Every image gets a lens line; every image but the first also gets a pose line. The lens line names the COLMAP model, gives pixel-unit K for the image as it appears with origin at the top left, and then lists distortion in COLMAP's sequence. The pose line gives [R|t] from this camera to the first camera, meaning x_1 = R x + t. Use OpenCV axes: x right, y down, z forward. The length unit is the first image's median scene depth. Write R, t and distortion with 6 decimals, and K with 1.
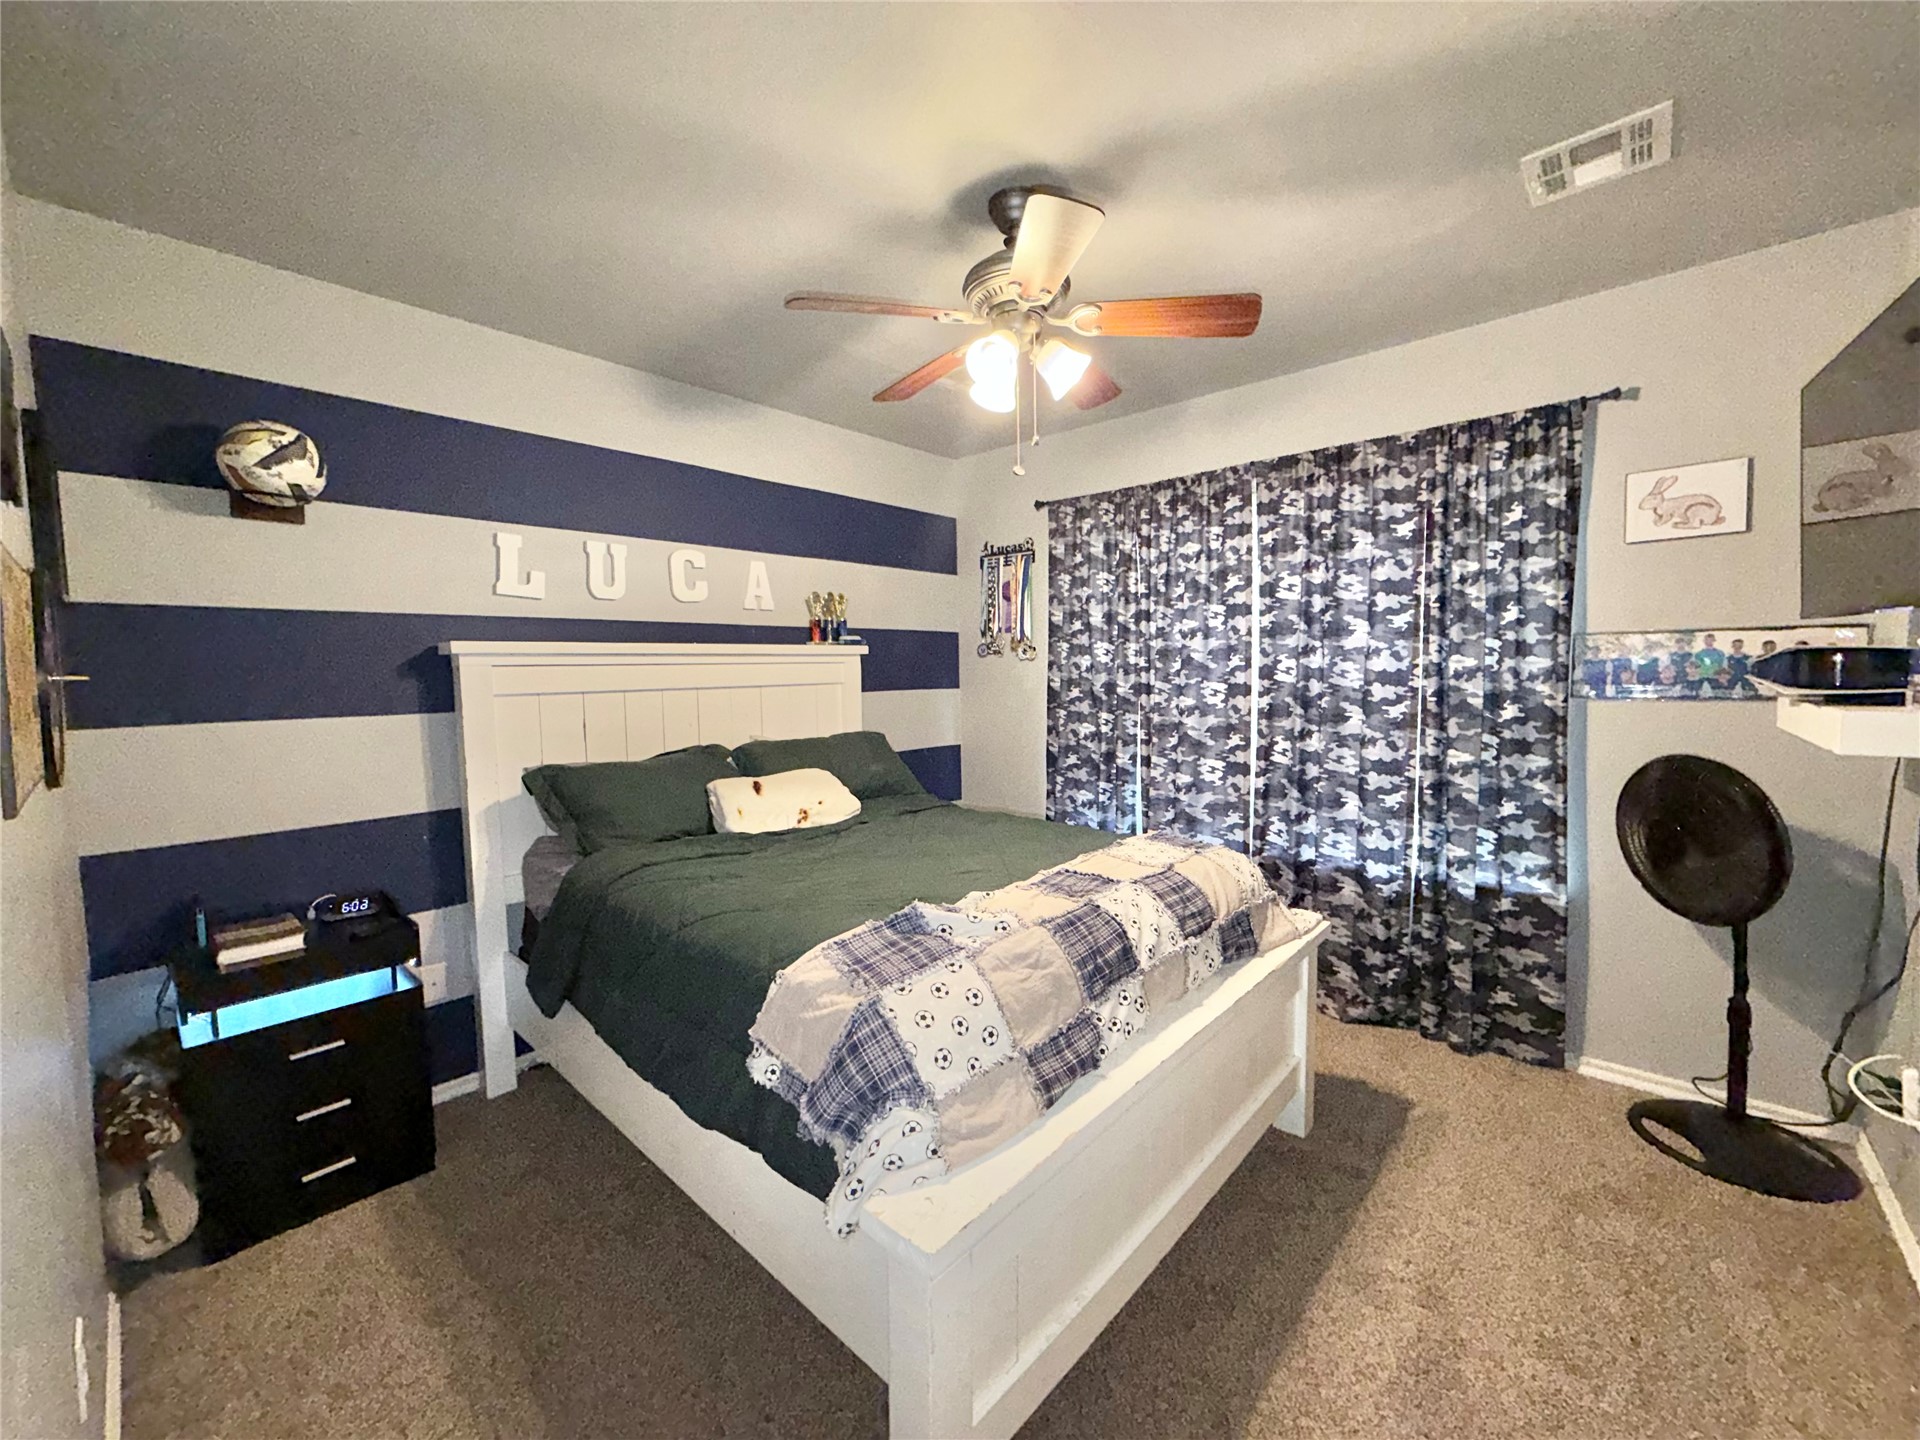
lens RADIAL K [[757.3, 0, 957.4], [0, 757.3, 720.5], [0, 0, 1]] dist [-0.001291, -0.000081]
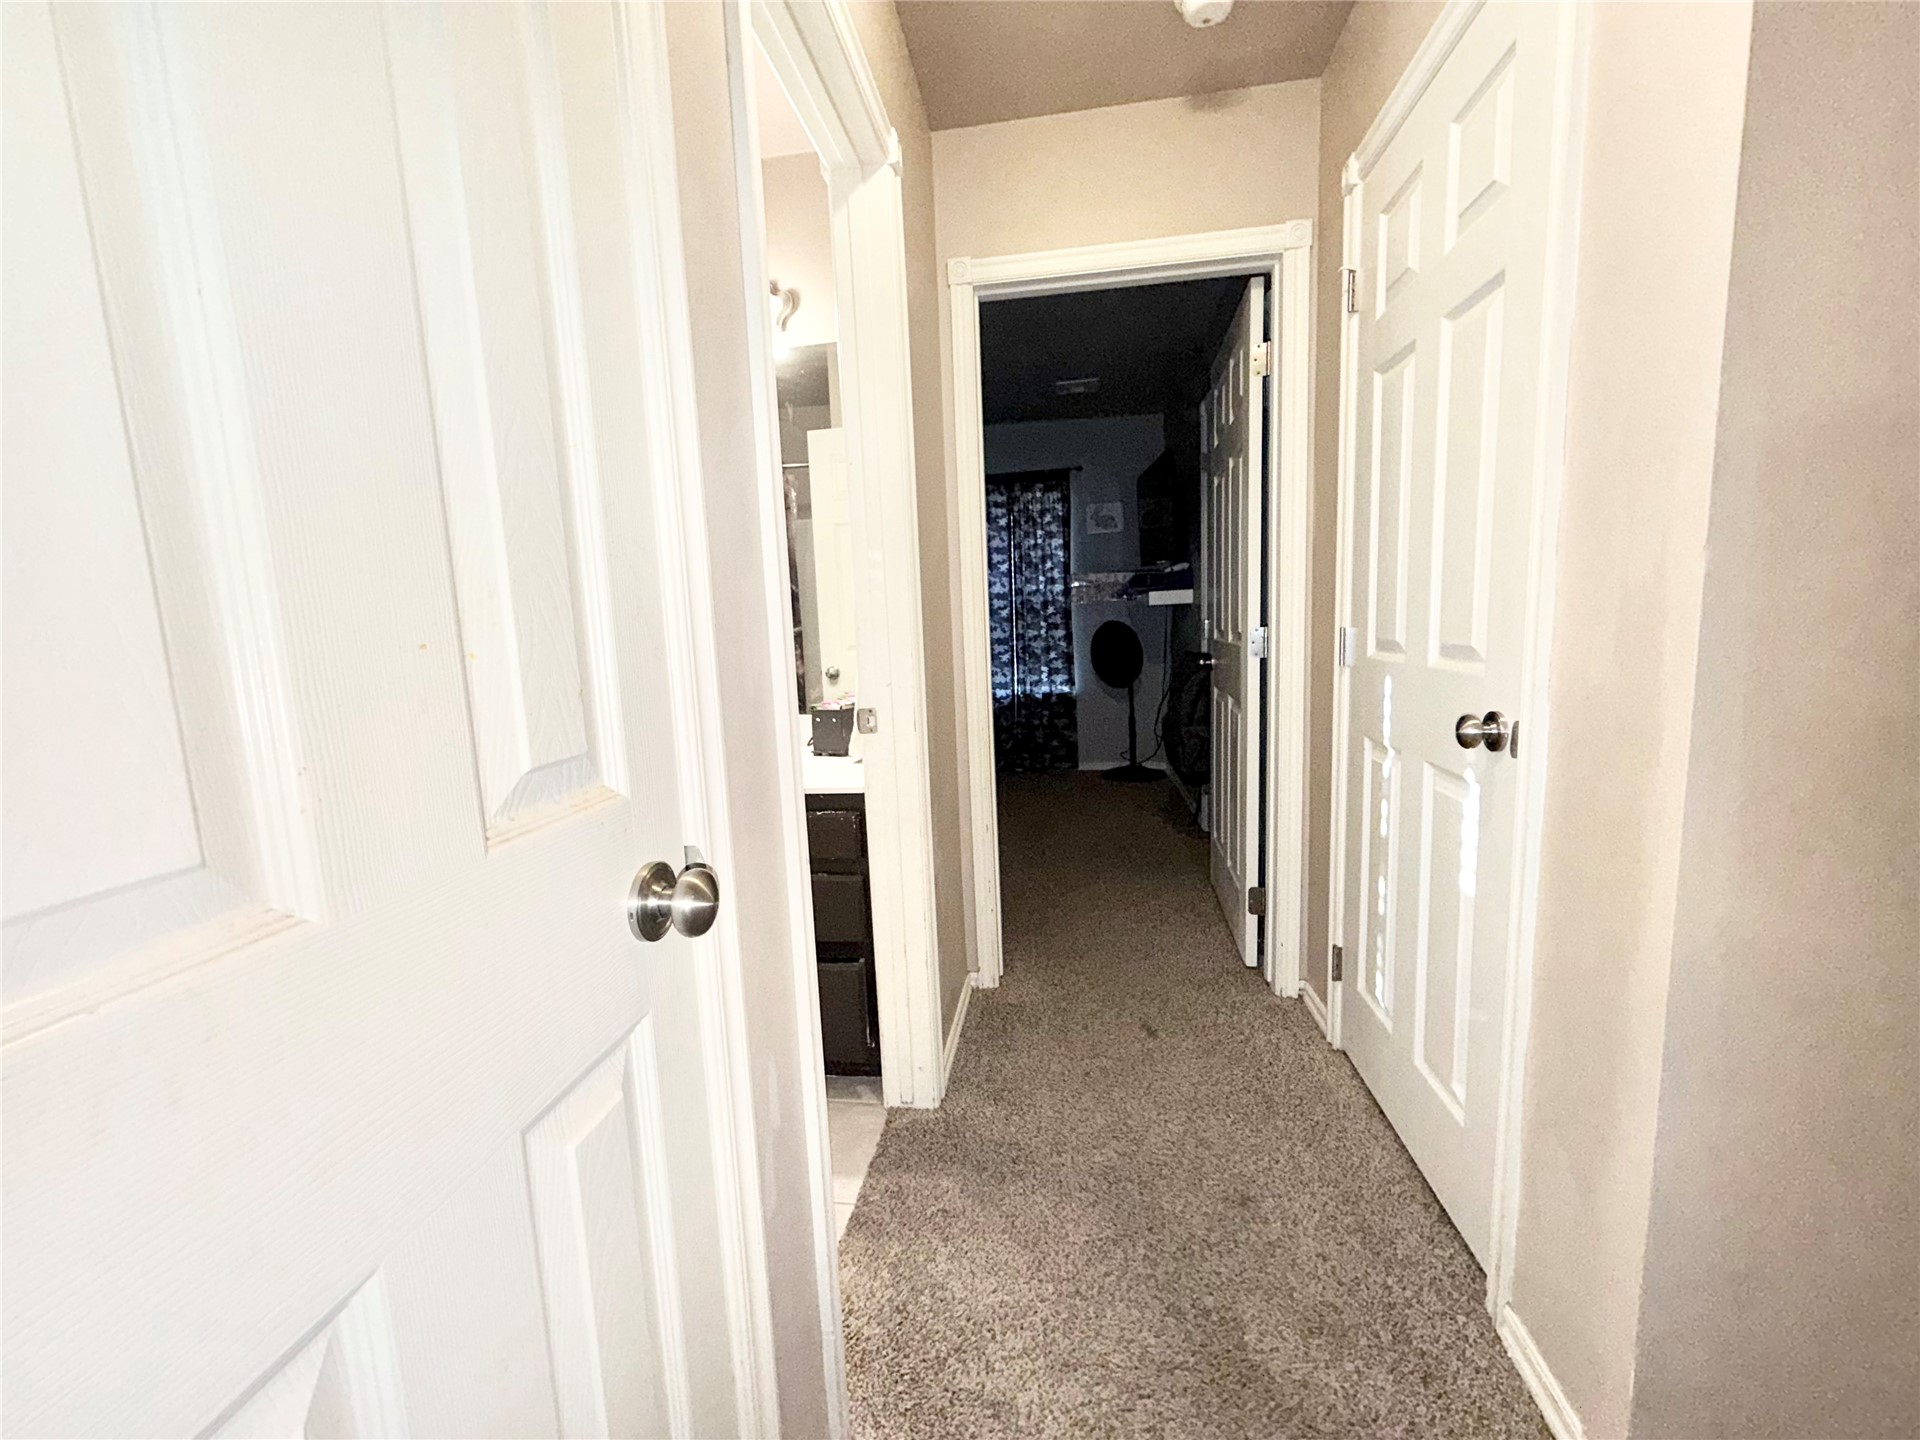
lens RADIAL K [[757.3, 0, 961.1], [0, 757.3, 714.5], [0, 0, 1]] dist [-0.001291, -0.000081]
pose [[0.819786, -0.103424, 0.563253, -0.725693], [0.070463, 0.994300, 0.080017, 0.093237], [-0.568318, -0.025909, 0.822401, -0.641425]]
